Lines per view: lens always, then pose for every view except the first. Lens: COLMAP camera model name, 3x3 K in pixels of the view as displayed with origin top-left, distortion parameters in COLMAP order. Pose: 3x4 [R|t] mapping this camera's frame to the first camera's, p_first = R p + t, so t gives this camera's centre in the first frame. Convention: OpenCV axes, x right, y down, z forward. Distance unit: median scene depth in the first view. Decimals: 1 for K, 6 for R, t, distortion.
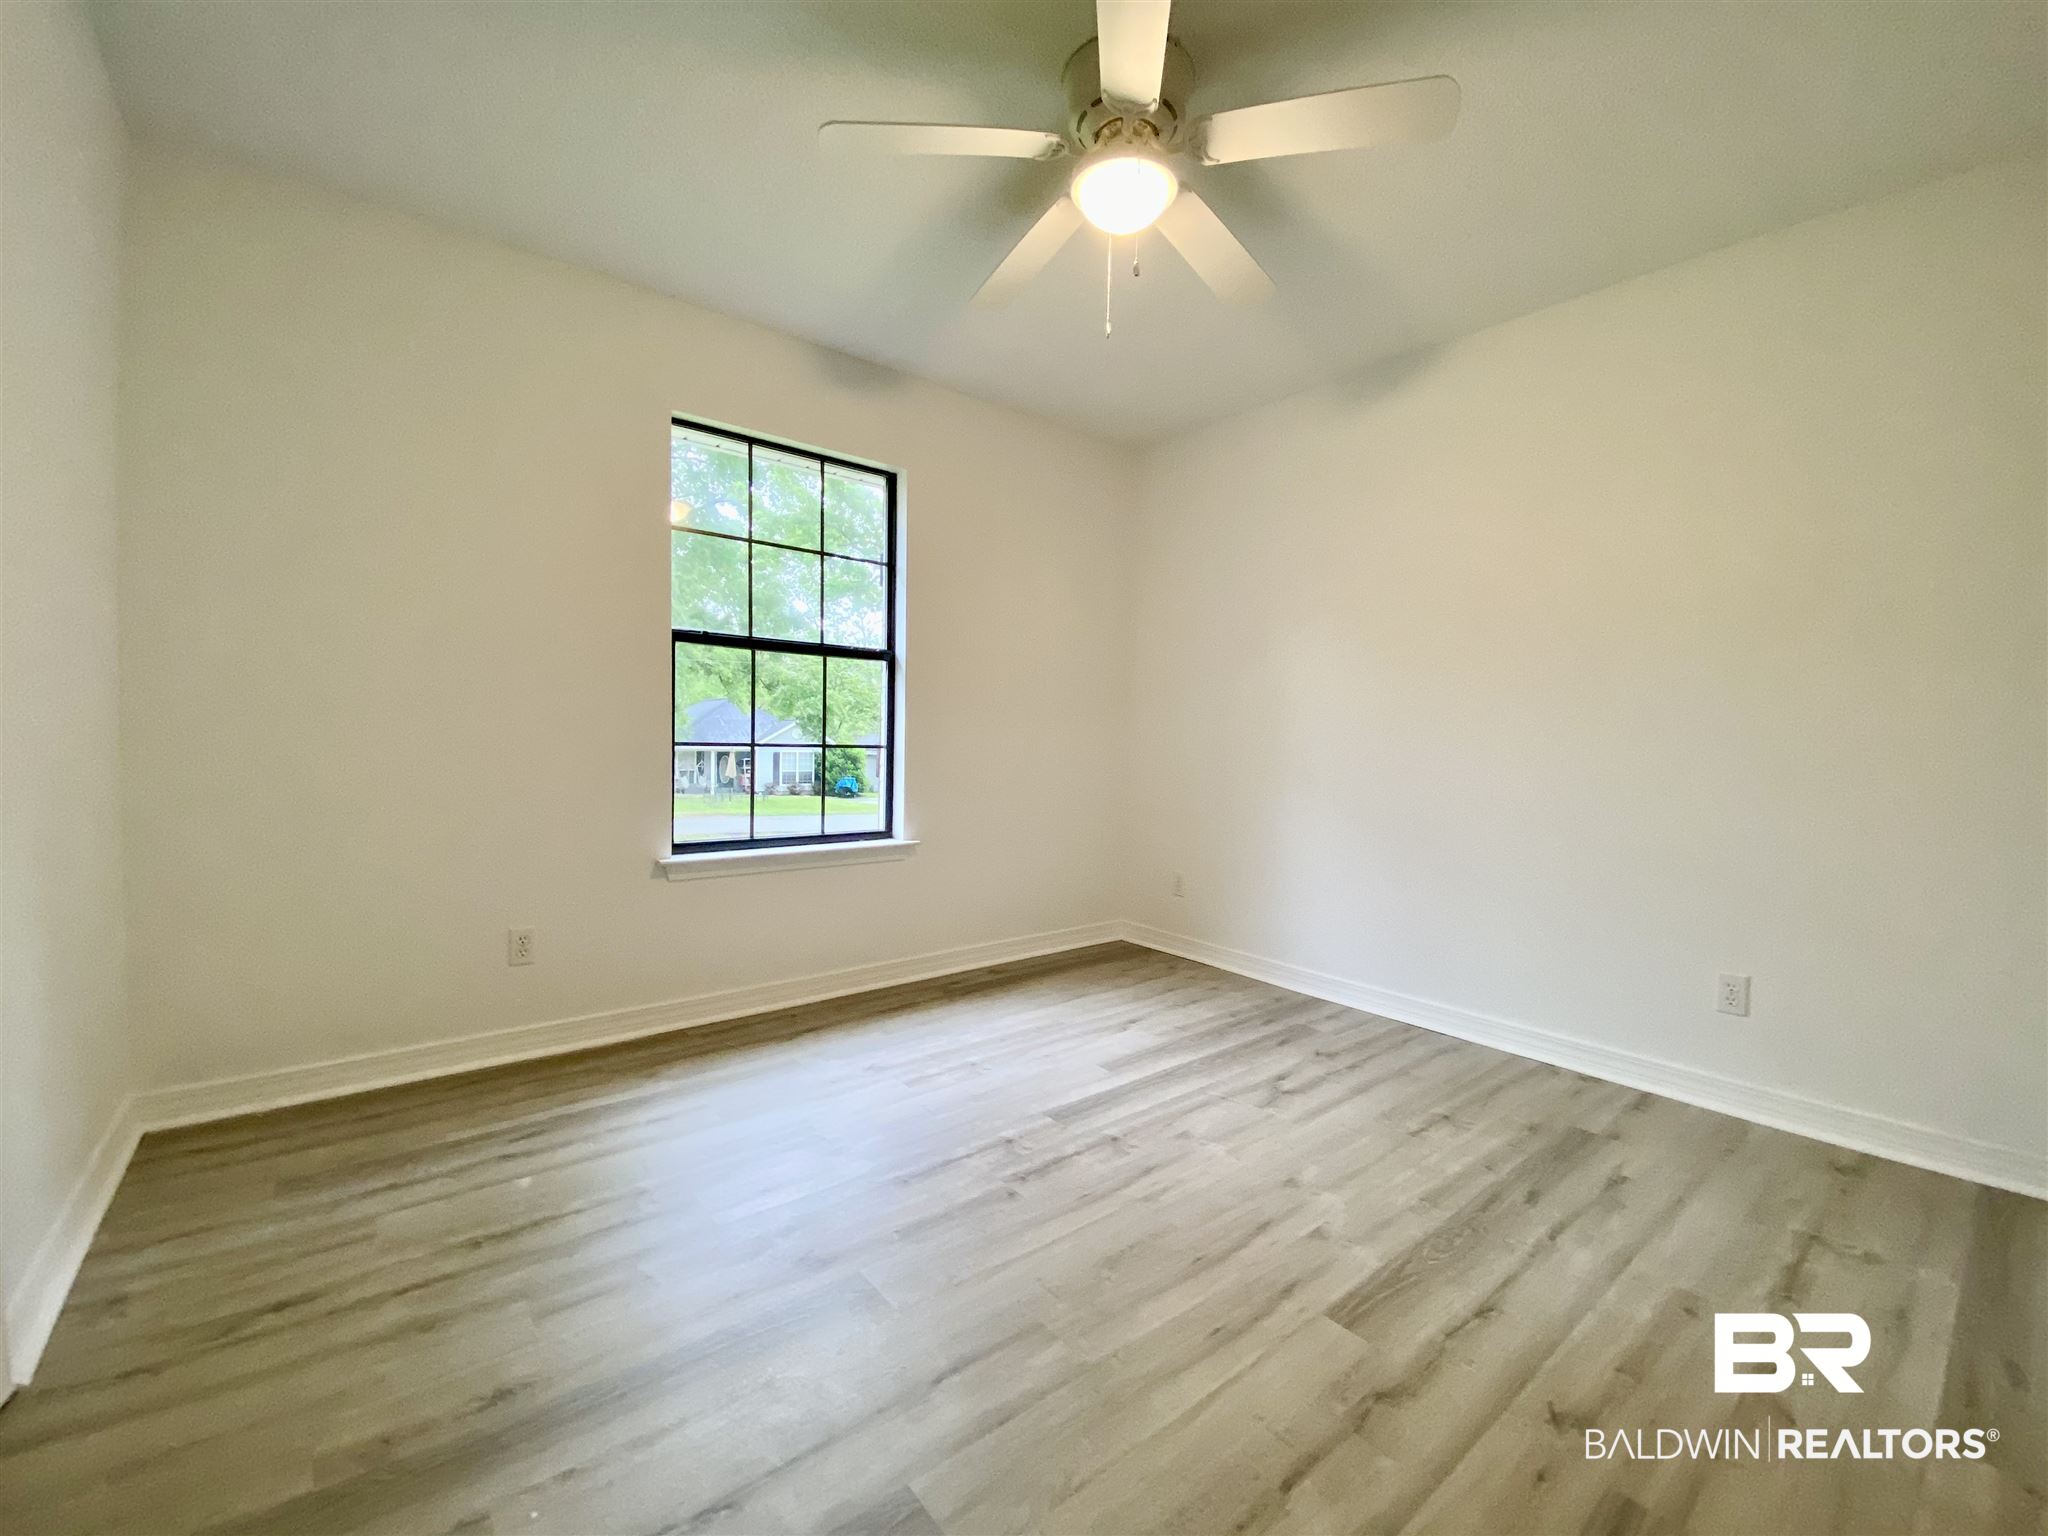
lens RADIAL K [[832.8, 0, 1018.7], [0, 832.8, 777.2], [0, 0, 1]] dist [0.017086, -0.018927]
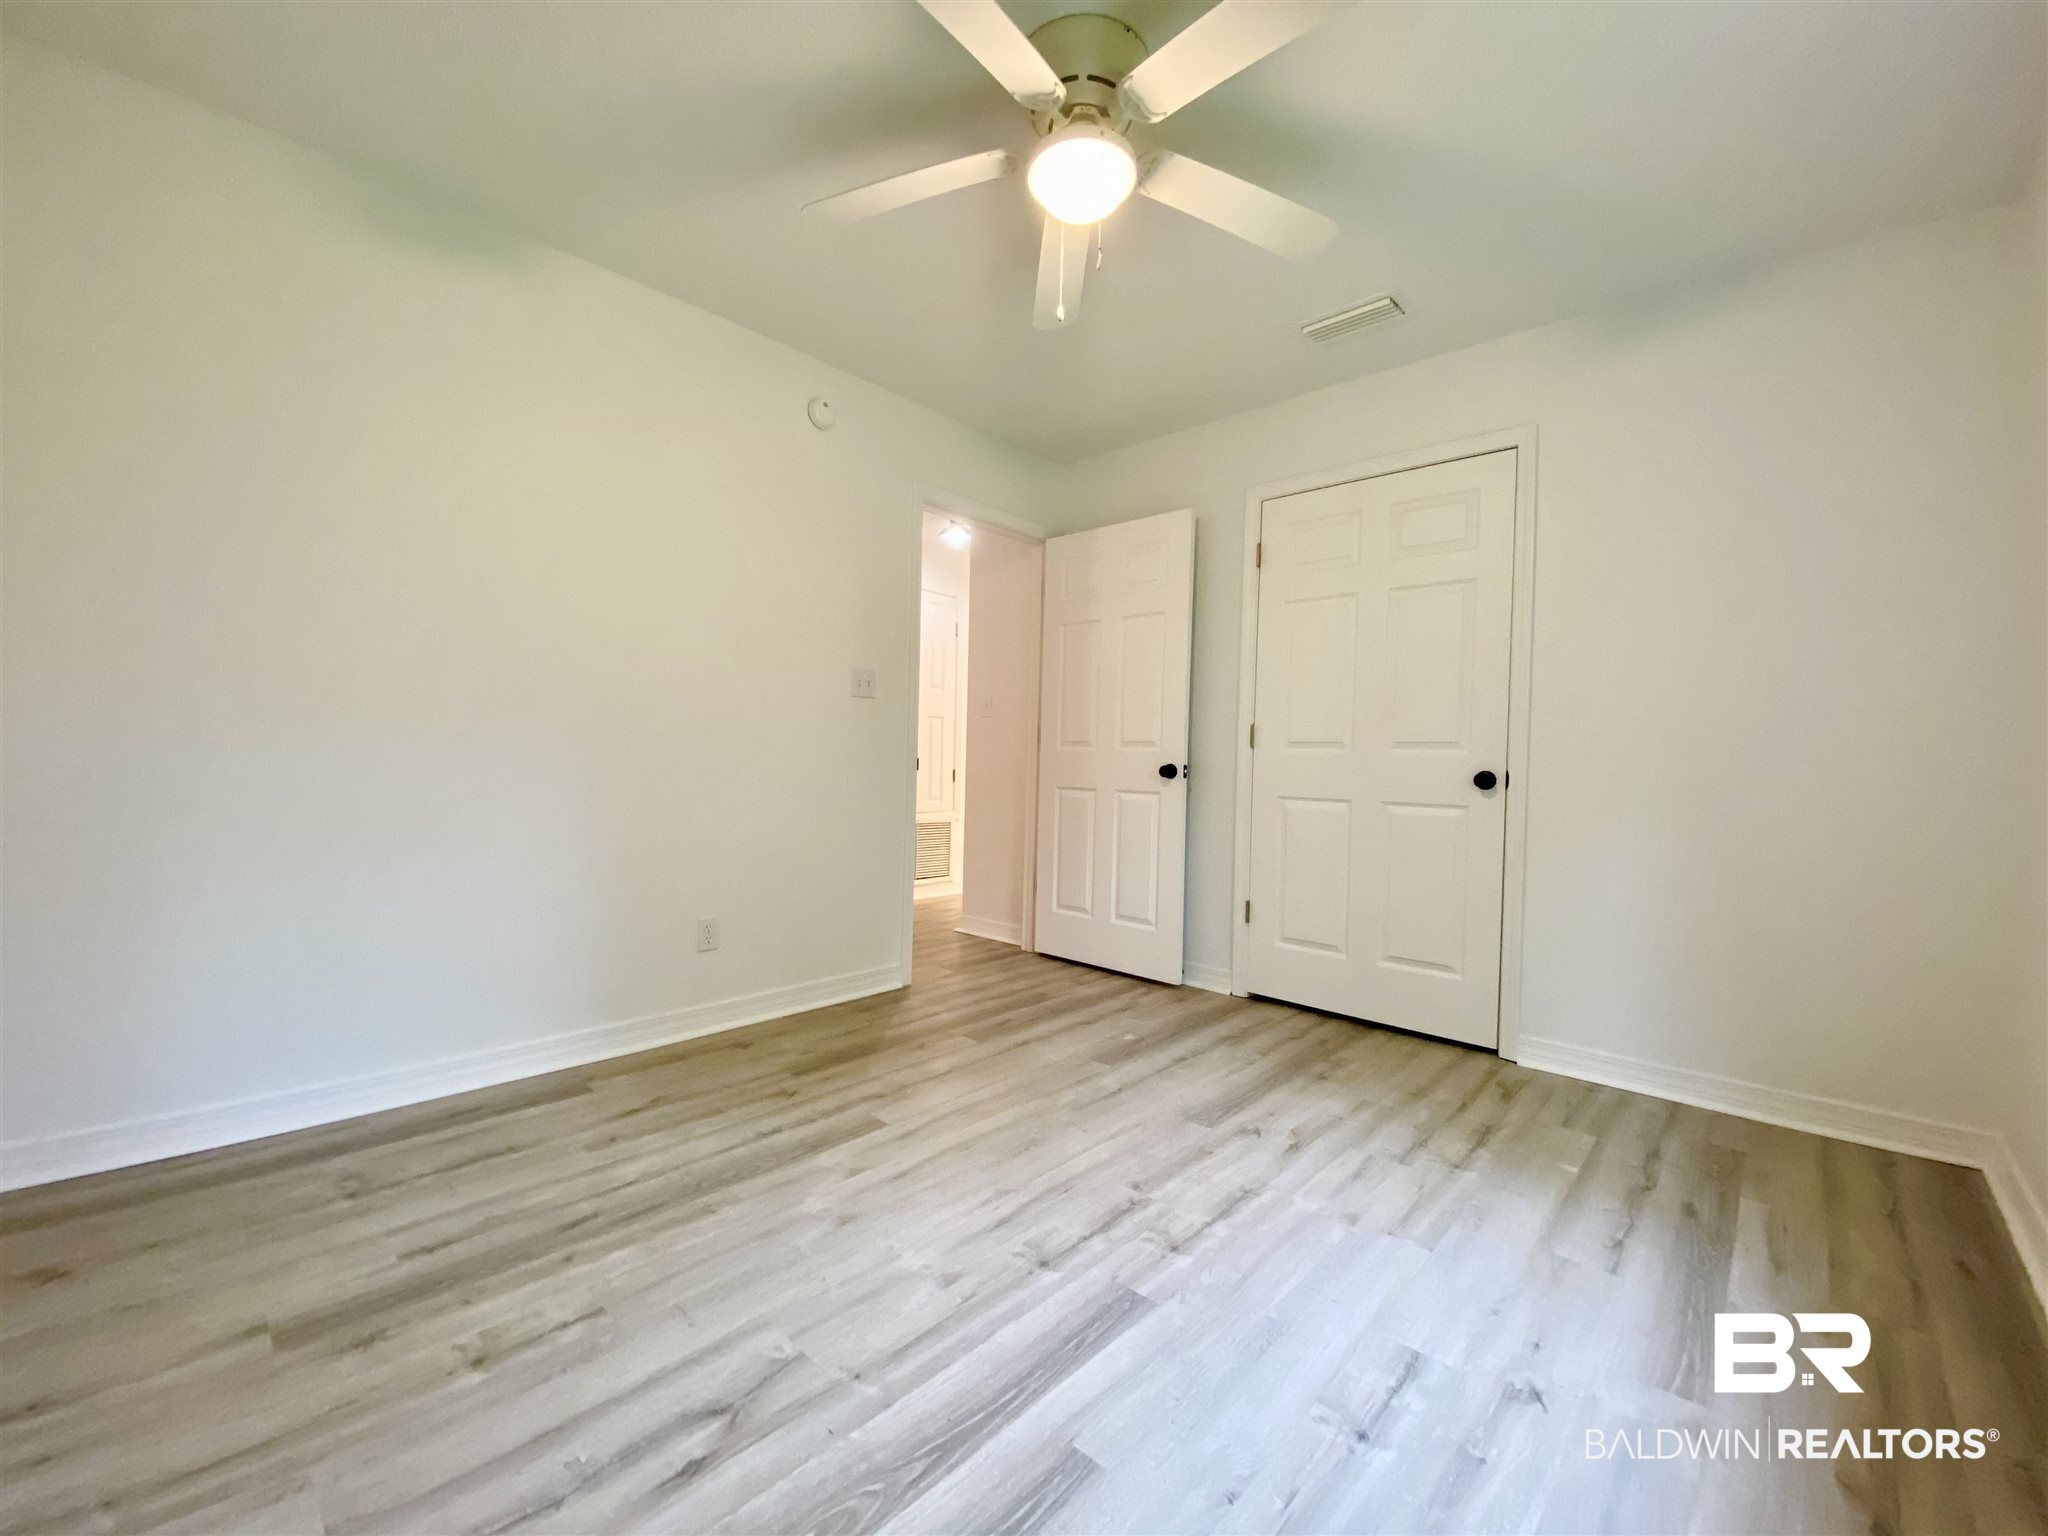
lens RADIAL K [[832.8, 0, 1018.7], [0, 832.8, 777.2], [0, 0, 1]] dist [0.017086, -0.018927]
pose [[-0.988744, -0.043013, -0.143303, 0.301665], [-0.052750, 0.996500, 0.064851, -0.059239], [0.140012, 0.071681, -0.987552, 1.951594]]
